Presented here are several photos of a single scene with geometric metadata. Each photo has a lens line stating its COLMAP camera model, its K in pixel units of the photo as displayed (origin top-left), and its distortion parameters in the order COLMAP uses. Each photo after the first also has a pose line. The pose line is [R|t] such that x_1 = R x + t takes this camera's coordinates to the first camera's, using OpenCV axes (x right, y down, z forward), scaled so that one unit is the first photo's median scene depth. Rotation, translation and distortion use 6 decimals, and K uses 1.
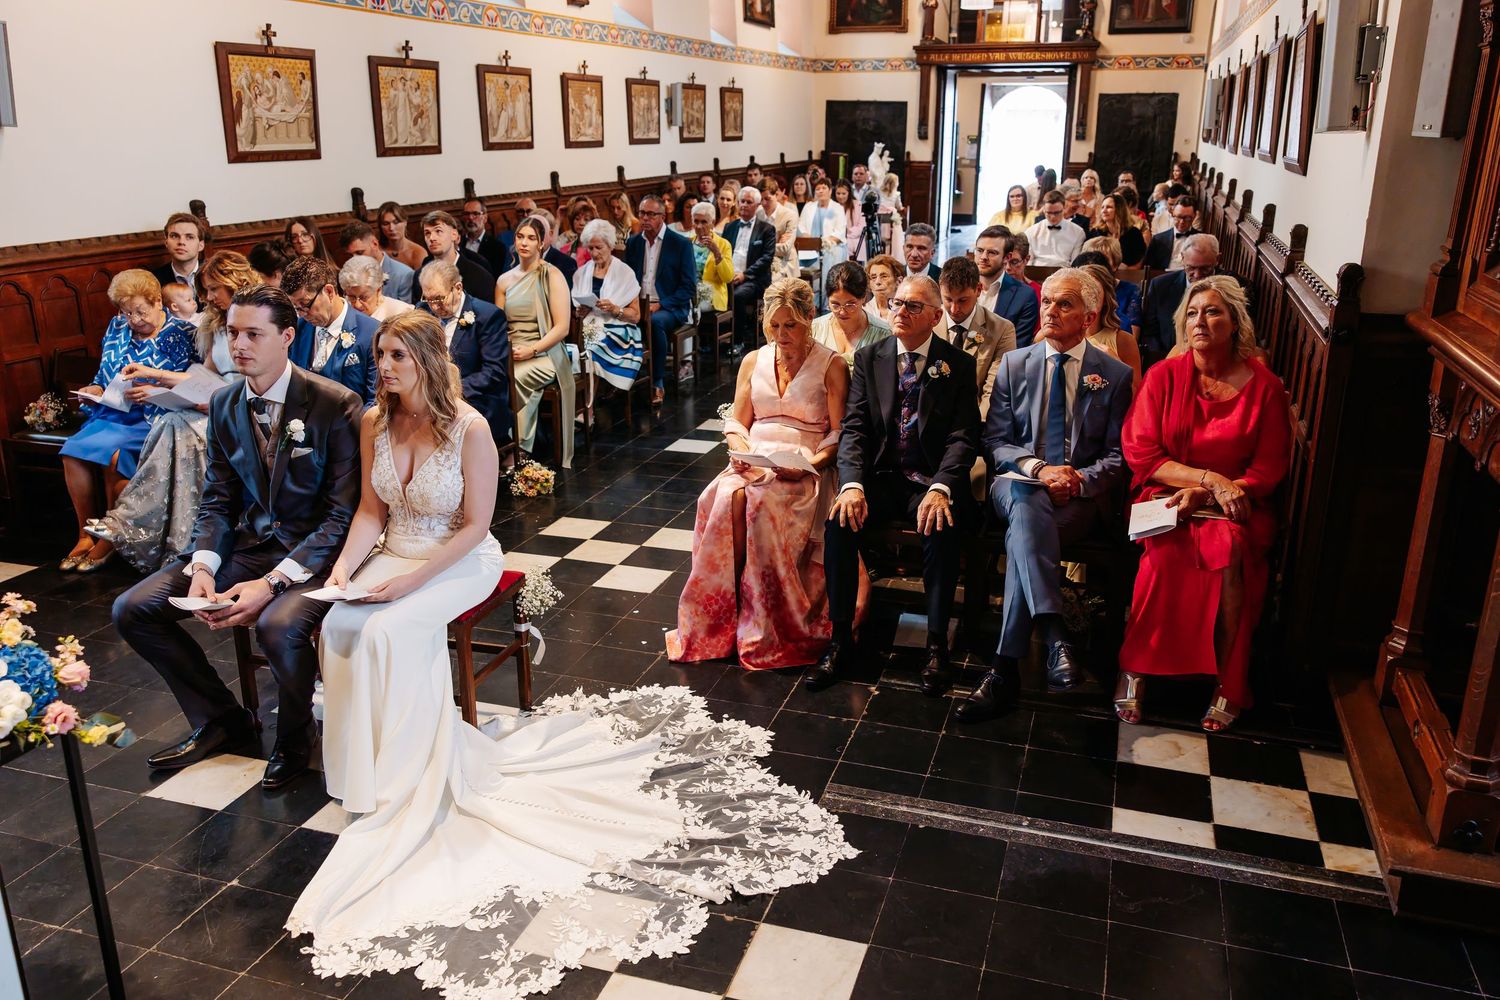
lens RADIAL K [[1161.0, 0, 745.9], [0, 1161.0, 497.3], [0, 0, 1]] dist [0.003826, 0.002048]
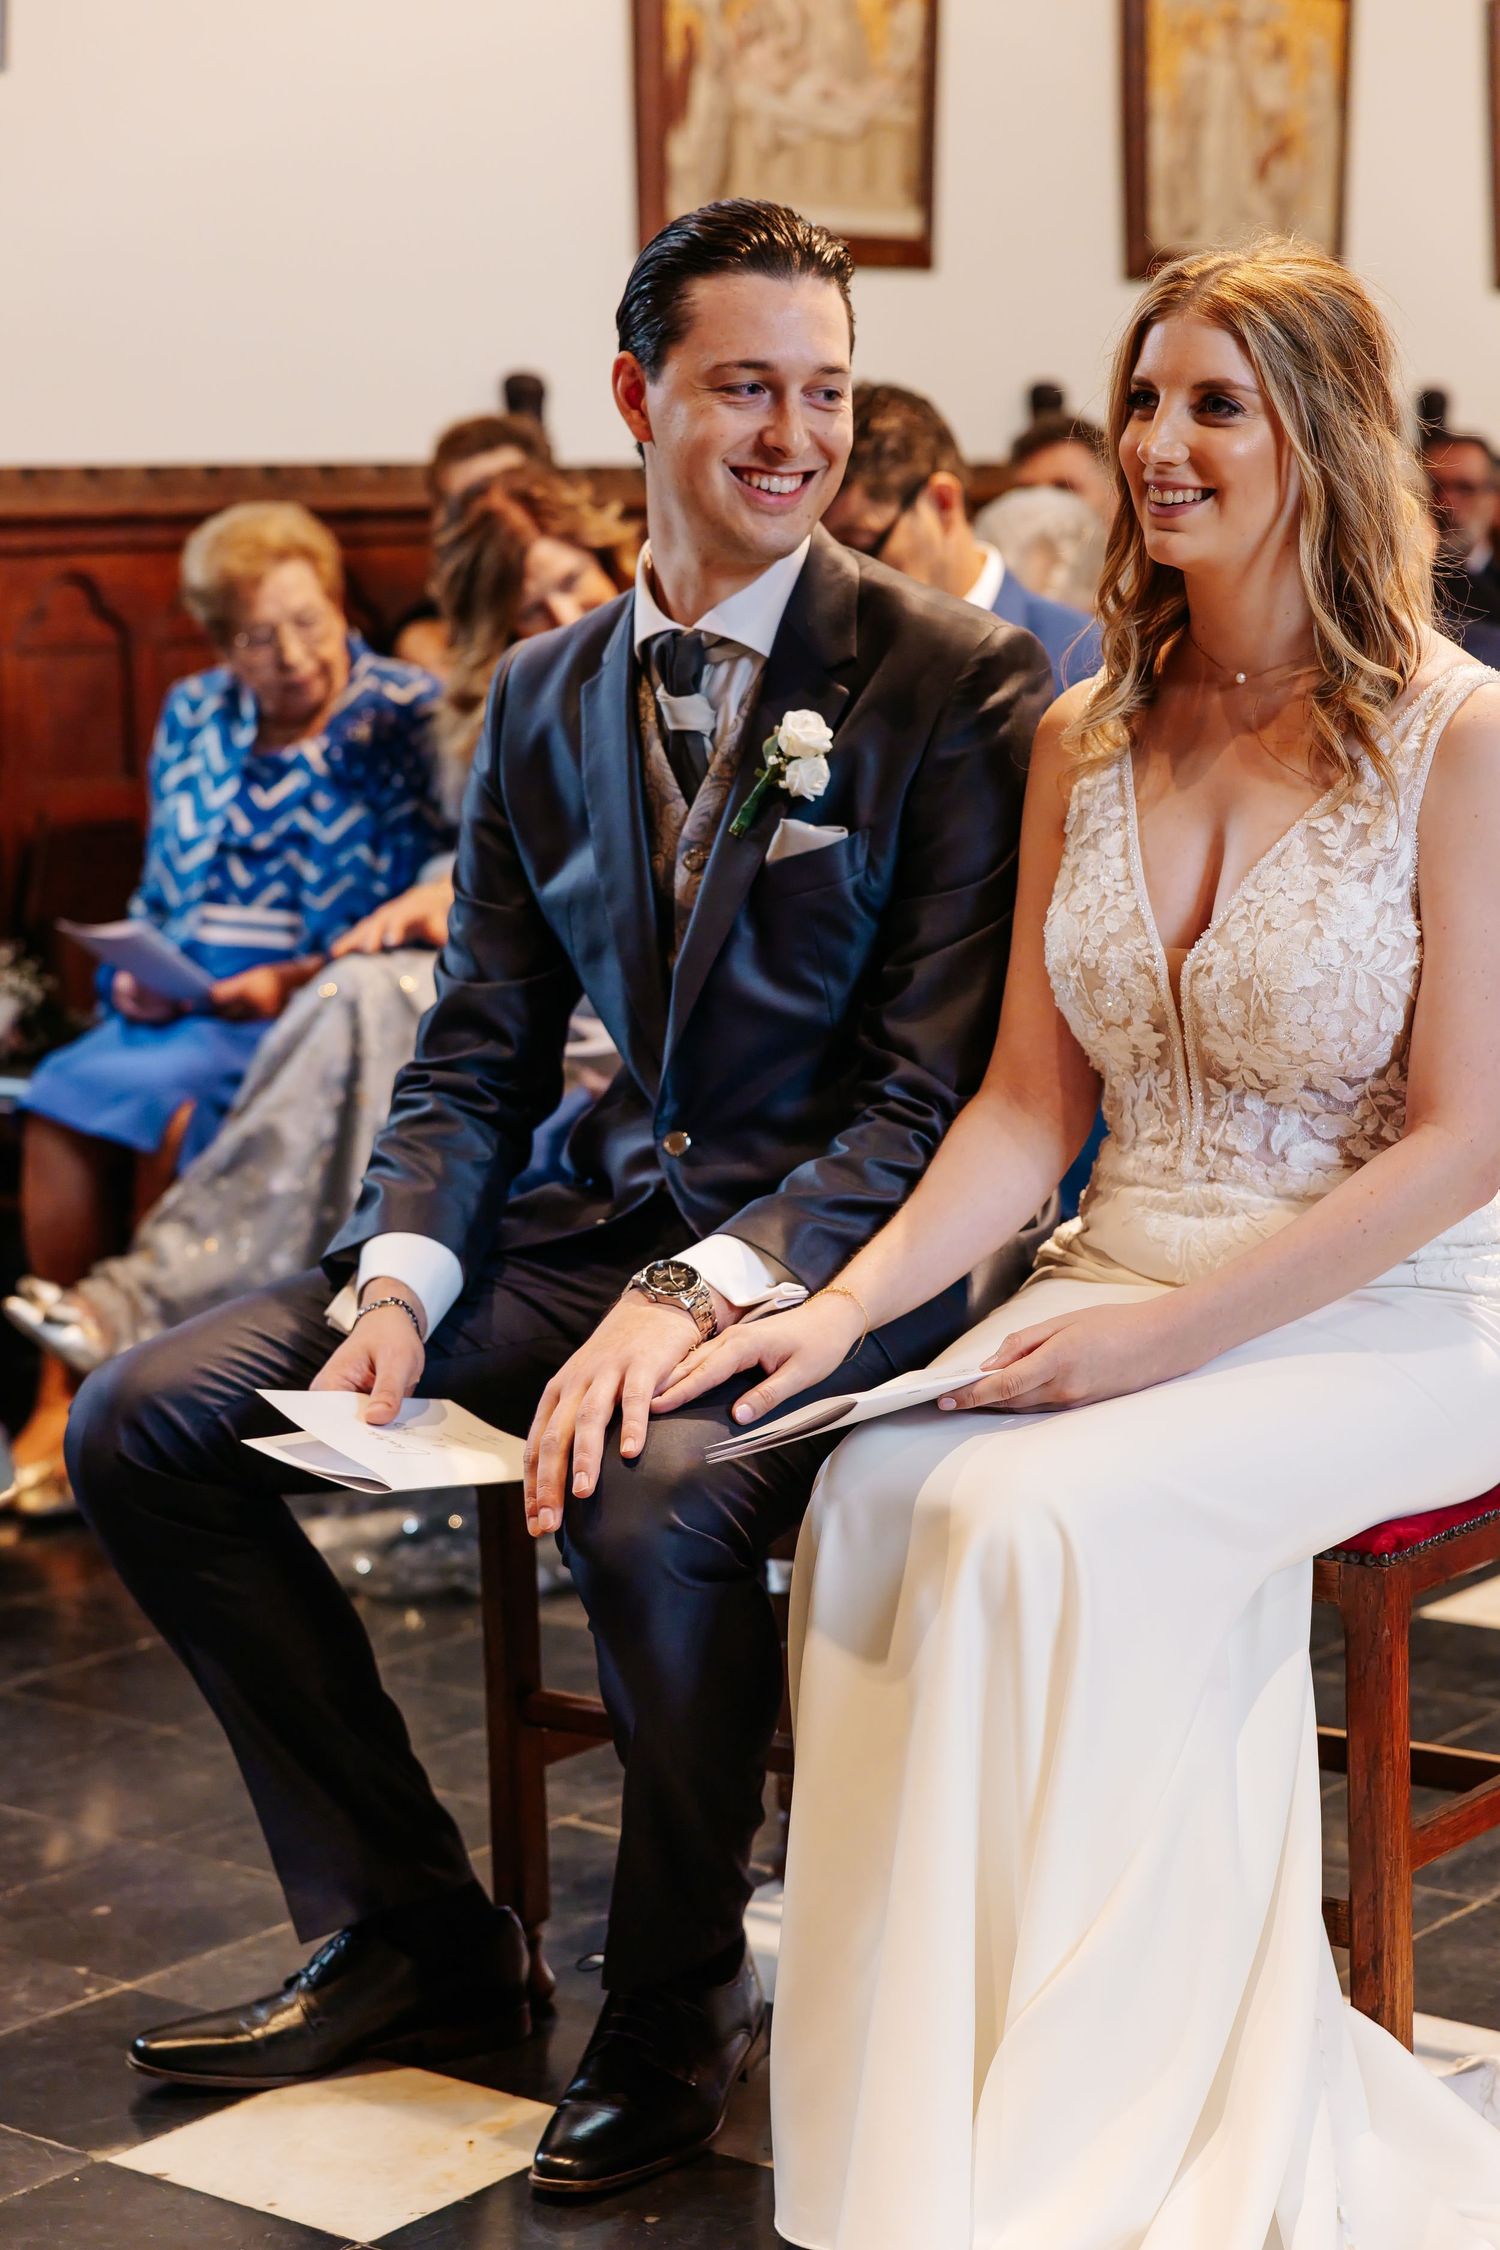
lens RADIAL K [[4148.1, 0, 750.0], [0, 4148.1, 1125.0], [0, 0, 1]] dist [0.270427, -2.197063]
pose [[0.929014, 0.024207, -0.369253, -0.028436], [-0.083770, 0.985711, -0.146139, 0.080714], [0.360439, 0.166697, 0.917767, 0.091286]]
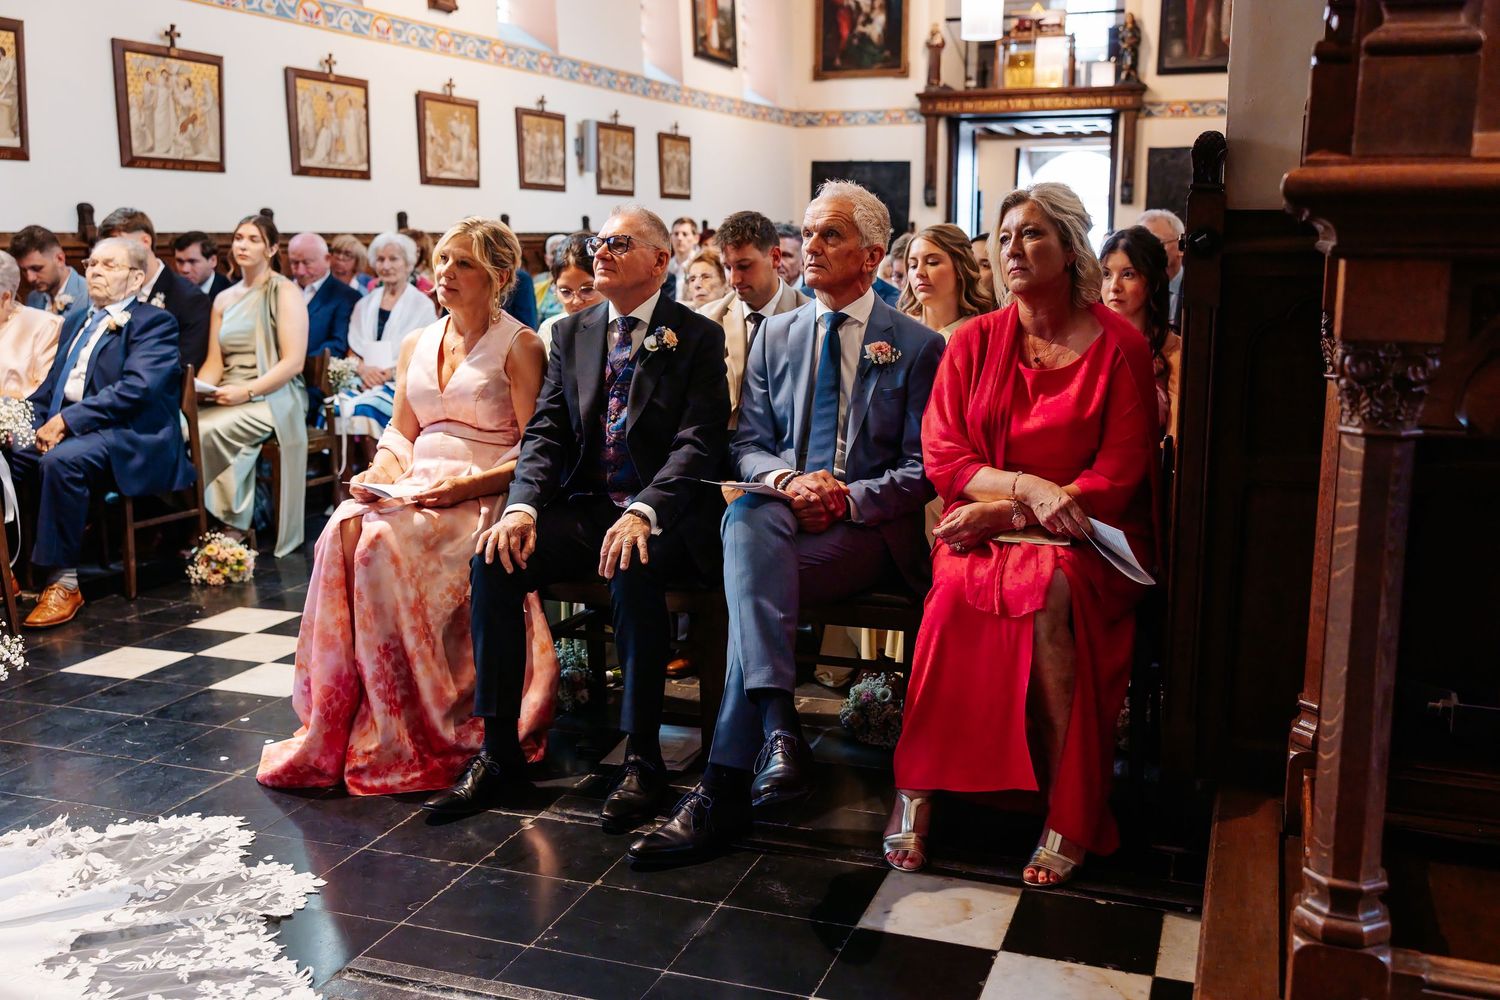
lens RADIAL K [[1440.0, 0, 751.3], [0, 1440.0, 491.2], [0, 0, 1]] dist [0.025276, -0.014440]
pose [[0.999695, 0.002657, -0.024534, 0.153153], [-0.005934, 0.990898, -0.134487, 0.055811], [0.023954, 0.134591, 0.990612, 0.119921]]
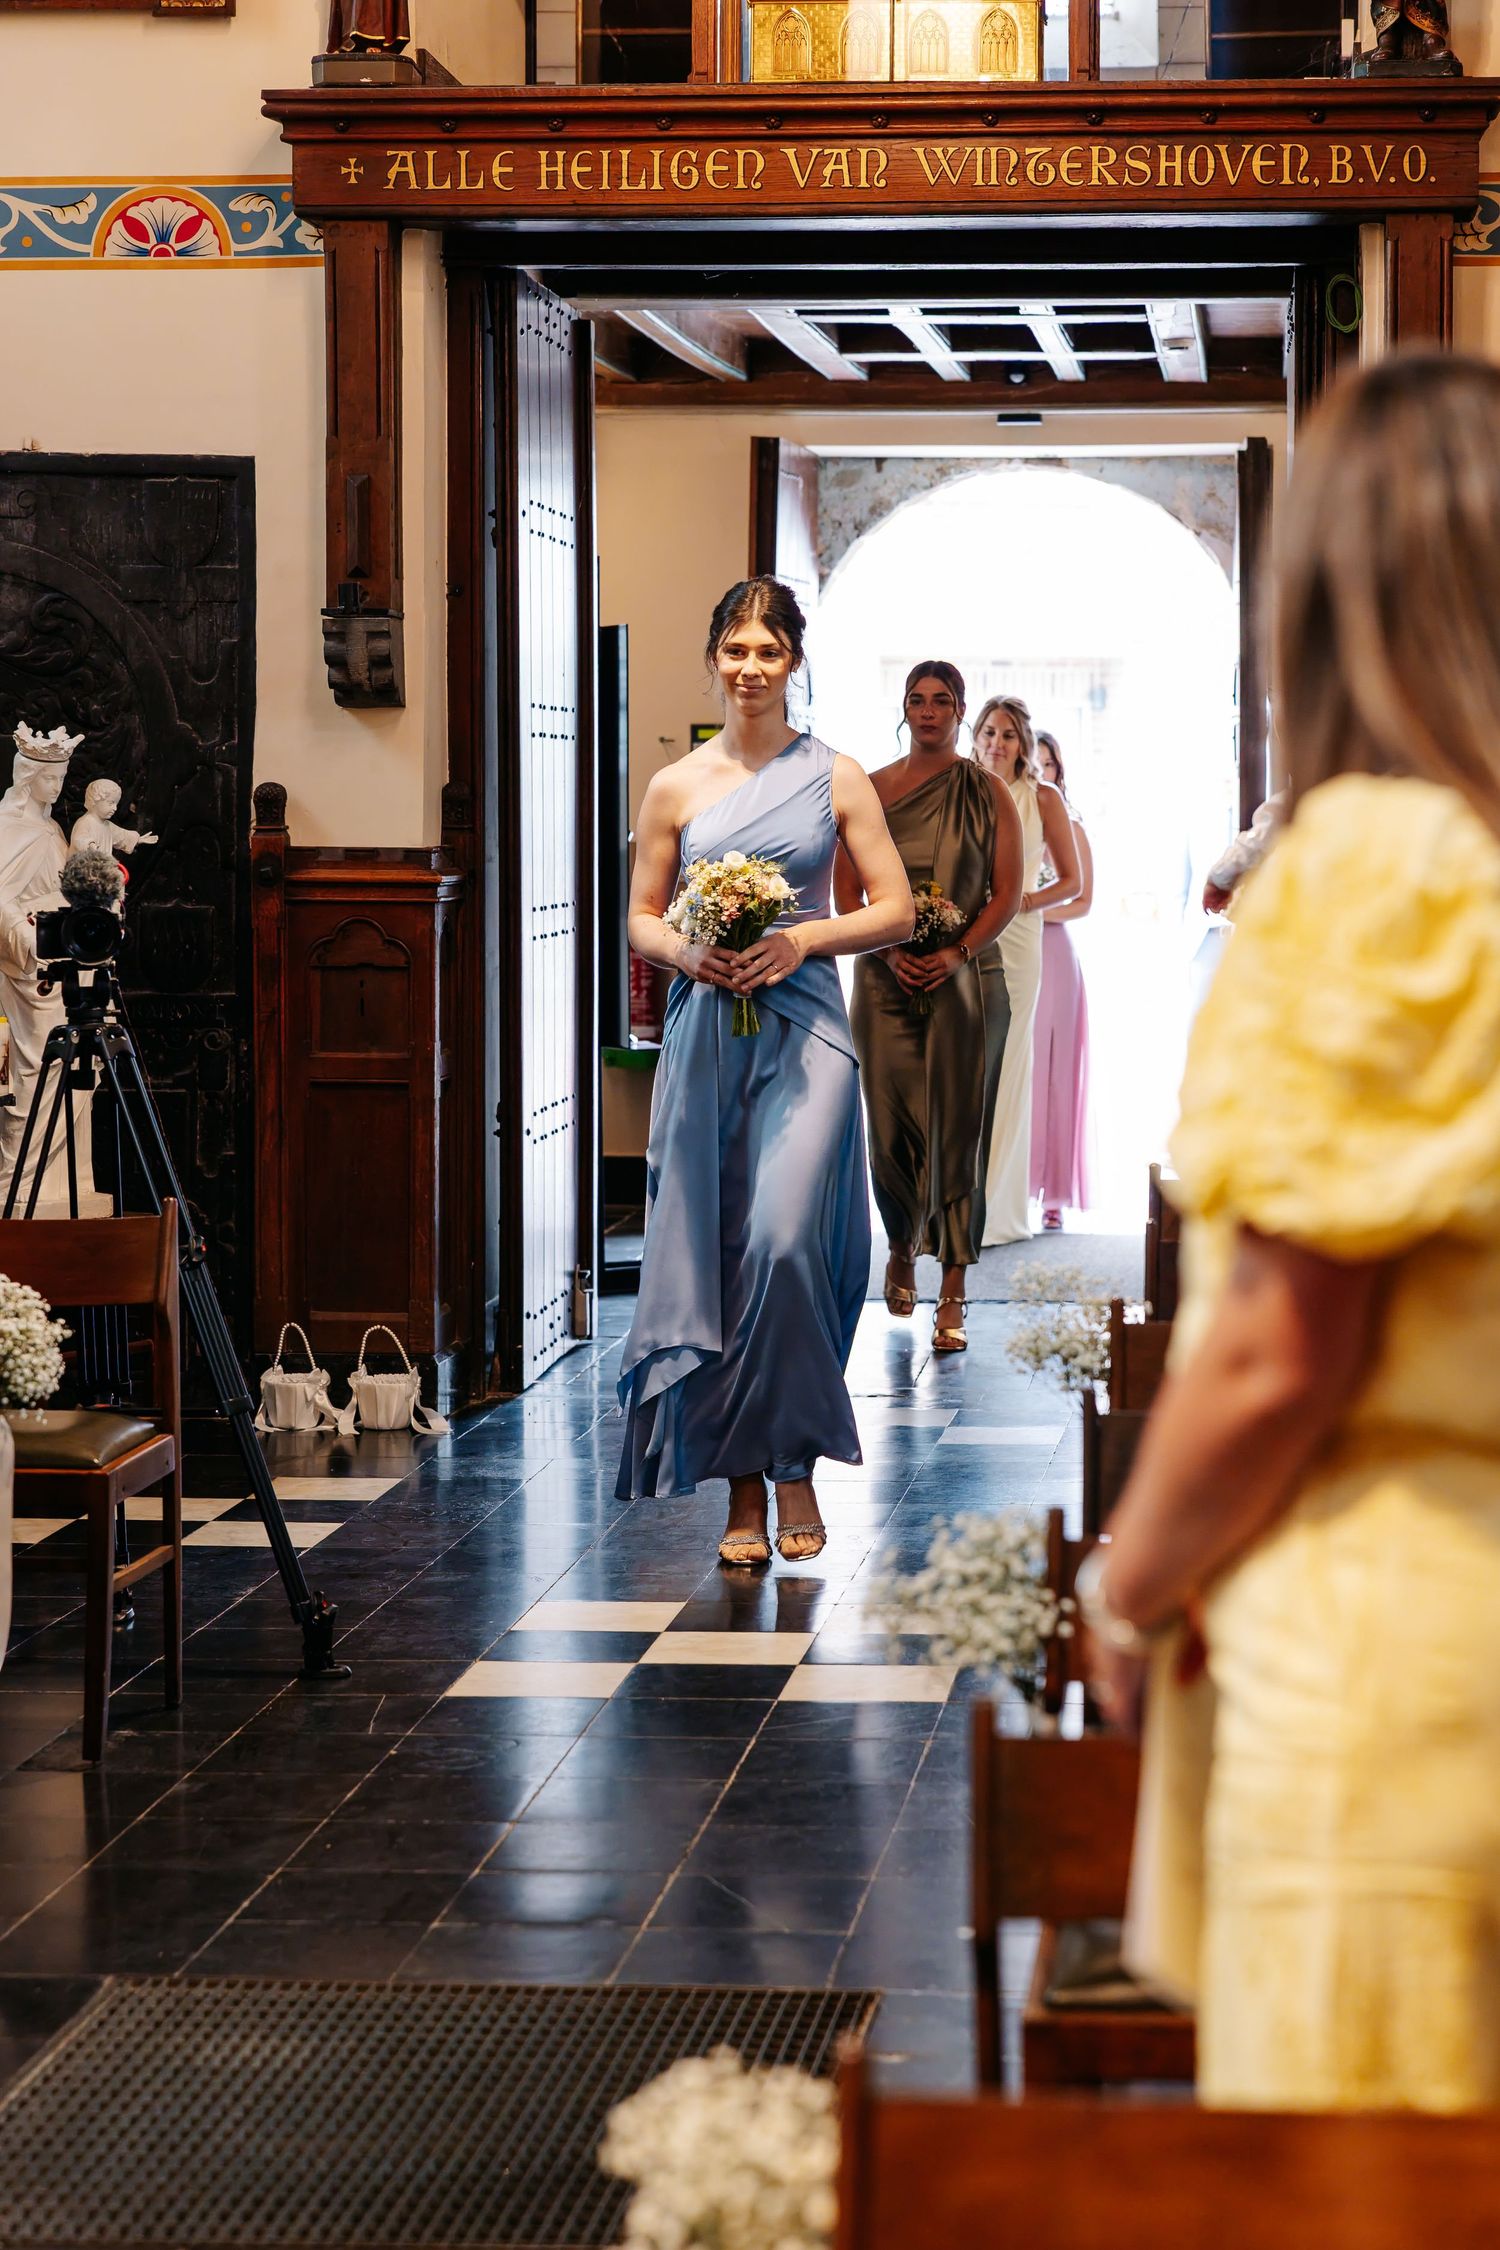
lens RADIAL K [[4346.9, 0, 1038.6], [0, 4346.9, 823.2], [0, 0, 1]] dist [0.020854, -0.022644]
pose [[0.968928, -0.002383, 0.247332, 0.282453], [0.075141, 0.955530, -0.285160, -0.378781], [-0.235654, 0.294884, 0.926019, 1.371429]]
